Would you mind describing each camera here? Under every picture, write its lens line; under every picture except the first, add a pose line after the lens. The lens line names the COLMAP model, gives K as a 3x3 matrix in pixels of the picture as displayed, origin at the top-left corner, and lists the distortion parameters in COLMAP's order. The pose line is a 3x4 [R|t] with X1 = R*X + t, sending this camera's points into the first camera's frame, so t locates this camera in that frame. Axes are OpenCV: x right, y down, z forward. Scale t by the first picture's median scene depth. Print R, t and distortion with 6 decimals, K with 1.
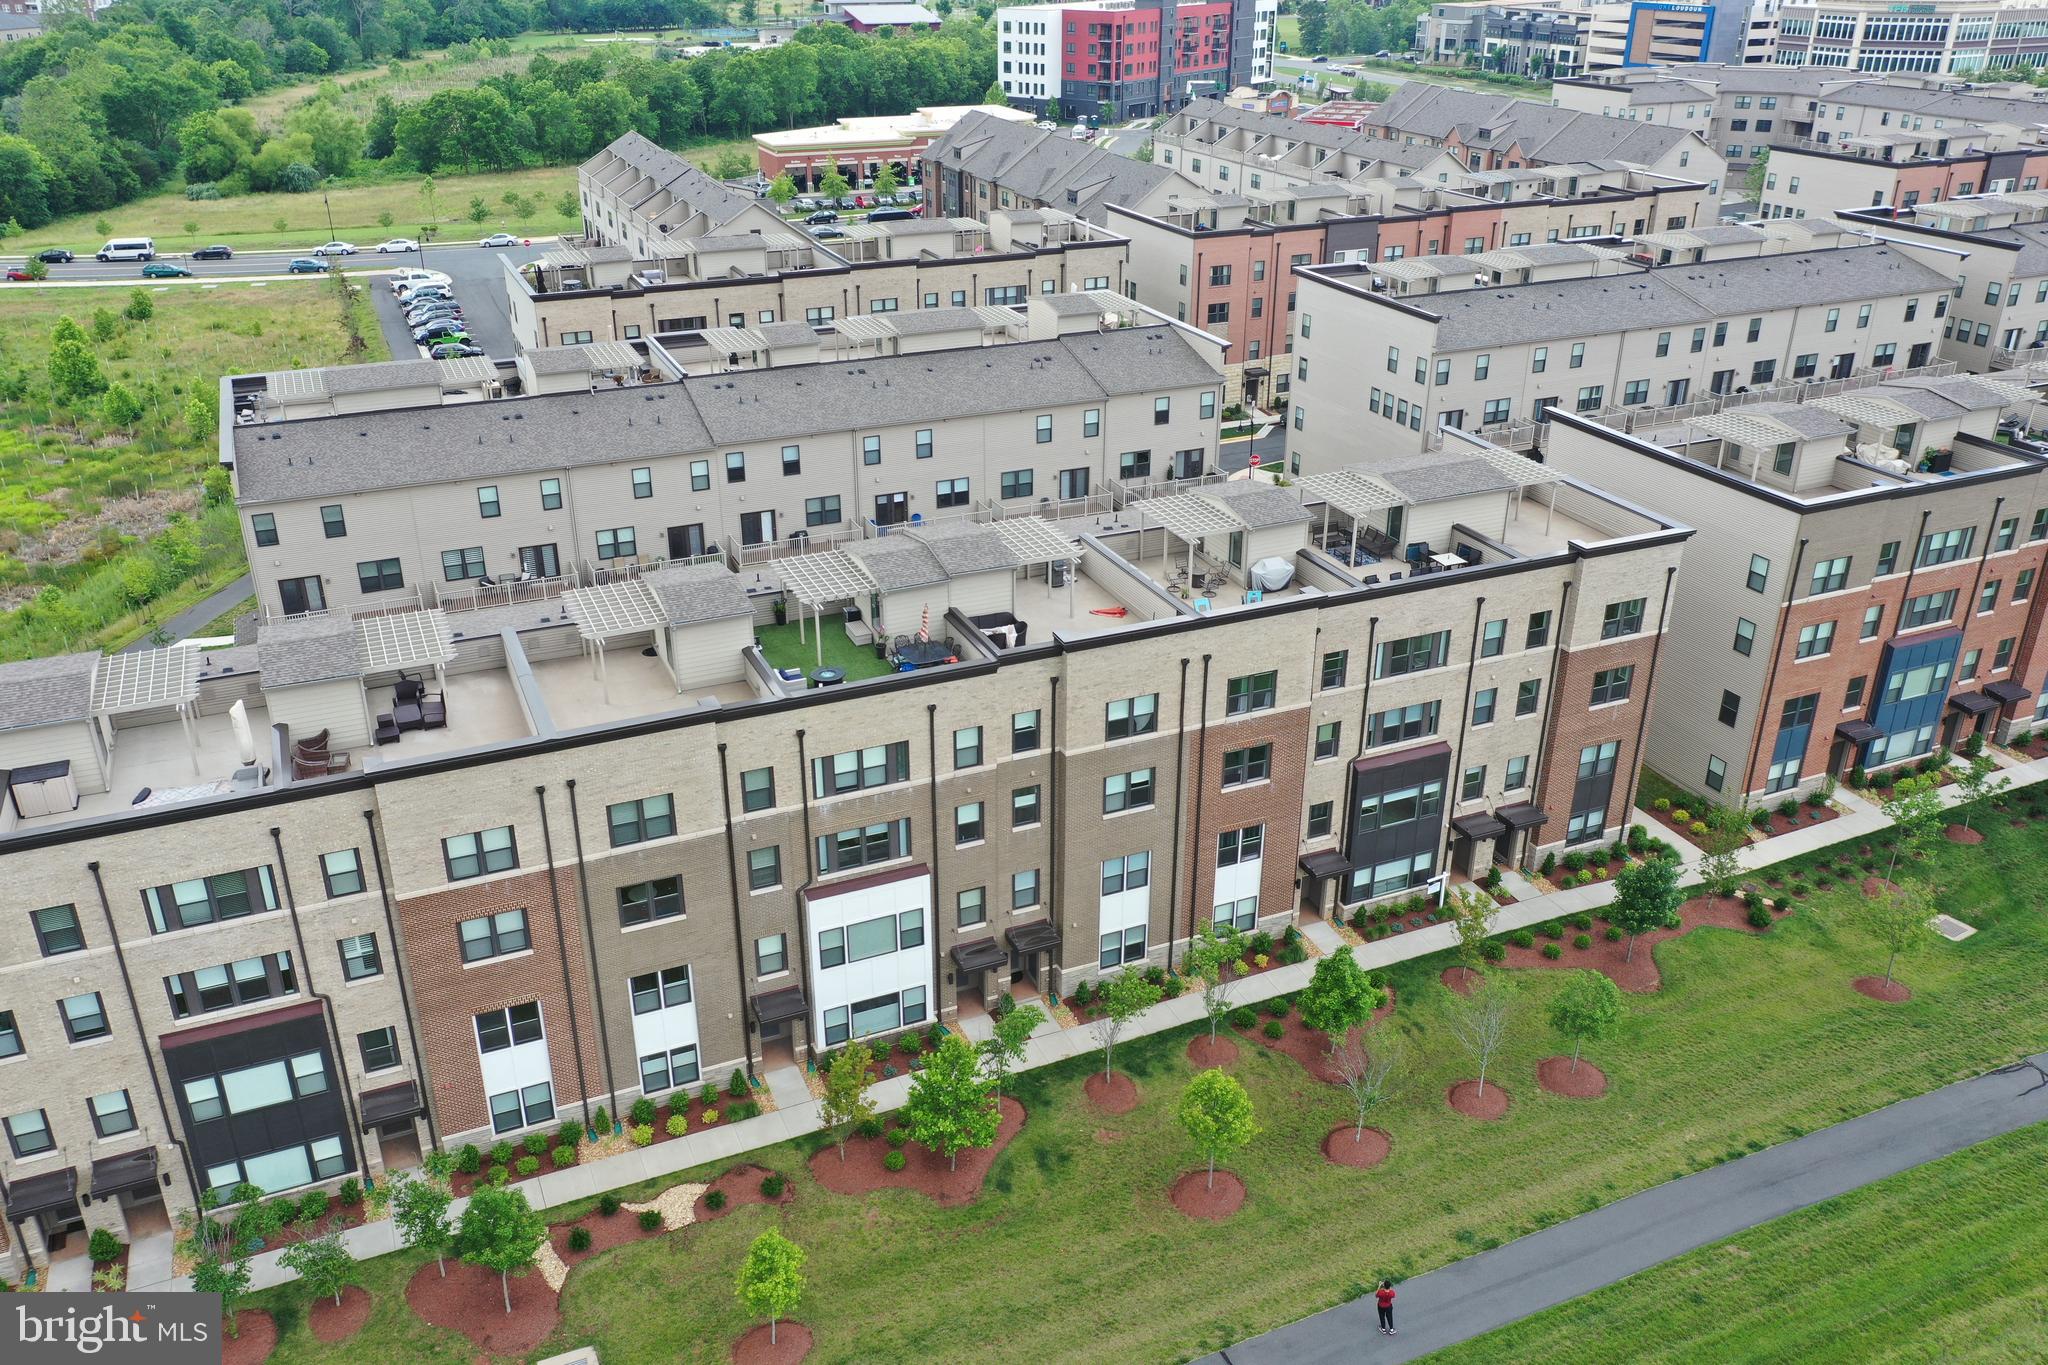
lens RADIAL K [[1626.3, 0, 1024.0], [0, 1626.3, 682.5], [0, 0, 1]] dist [0.019027, 0.000191]
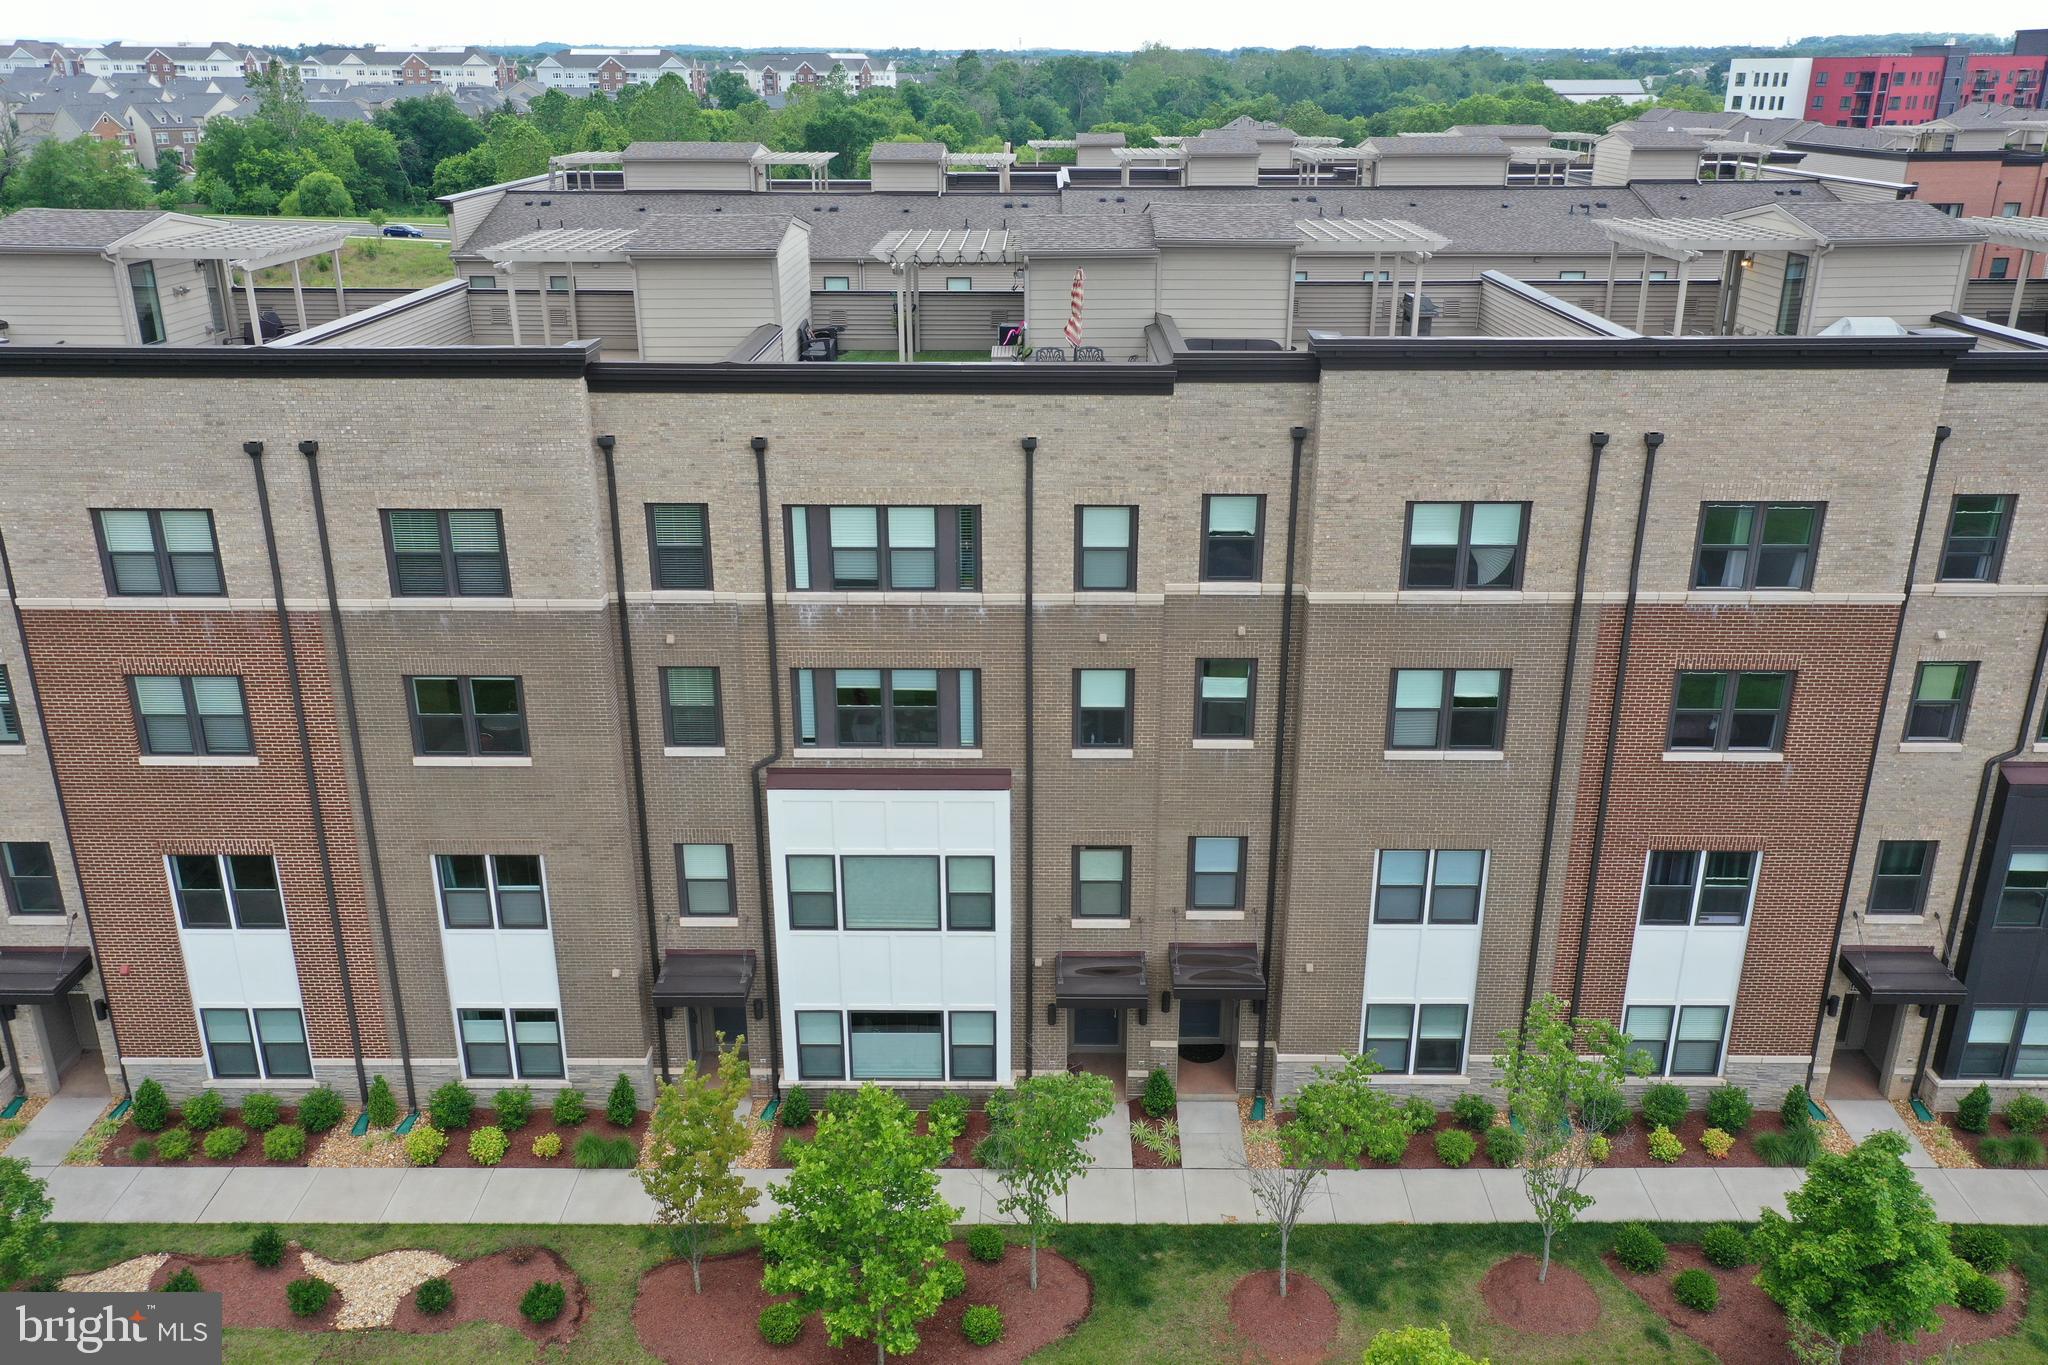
lens RADIAL K [[1626.3, 0, 1024.0], [0, 1626.3, 682.5], [0, 0, 1]] dist [0.019027, 0.000191]
pose [[0.910945, 0.144255, -0.386484, 0.139204], [-0.175097, 0.983494, -0.045616, 0.105353], [0.373525, 0.109226, 0.921167, 0.515413]]
